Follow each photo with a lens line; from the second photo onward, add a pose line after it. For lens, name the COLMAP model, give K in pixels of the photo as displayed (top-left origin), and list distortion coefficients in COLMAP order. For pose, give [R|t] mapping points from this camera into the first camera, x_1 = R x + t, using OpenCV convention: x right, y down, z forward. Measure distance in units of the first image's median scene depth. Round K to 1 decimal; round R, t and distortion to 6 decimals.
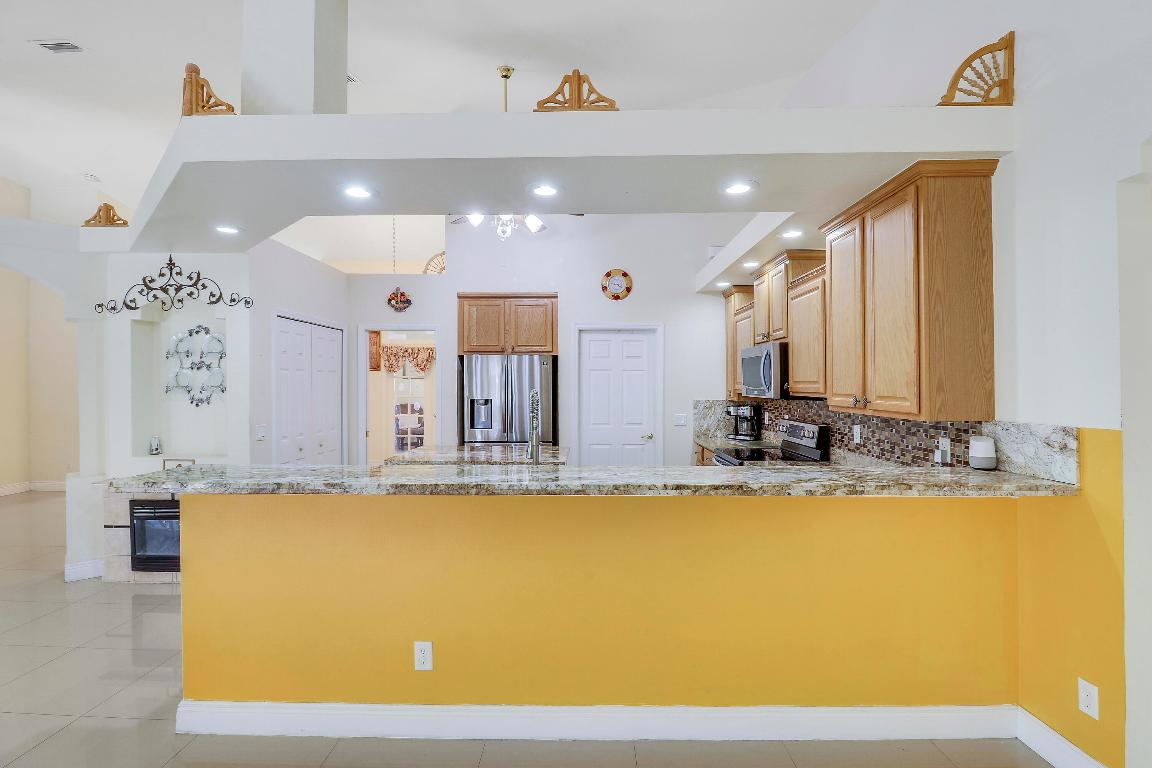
lens RADIAL K [[512.9, 0, 581.2], [0, 512.9, 384.4], [0, 0, 1]] dist [-0.017716, -0.000381]
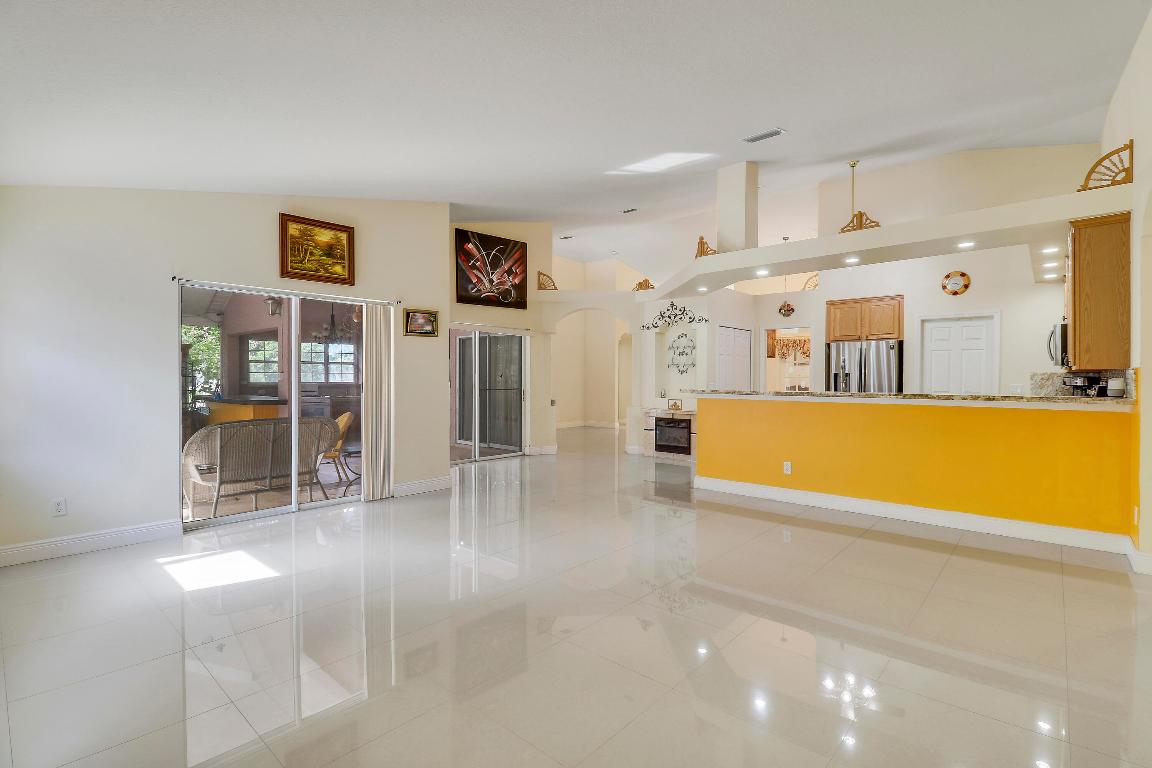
lens RADIAL K [[512.9, 0, 581.2], [0, 512.9, 384.4], [0, 0, 1]] dist [-0.017716, -0.000381]
pose [[0.737990, 0.011698, -0.674710, 0.321091], [-0.001519, 0.999876, 0.015675, 0.054712], [0.674810, -0.010543, 0.737917, -0.776990]]
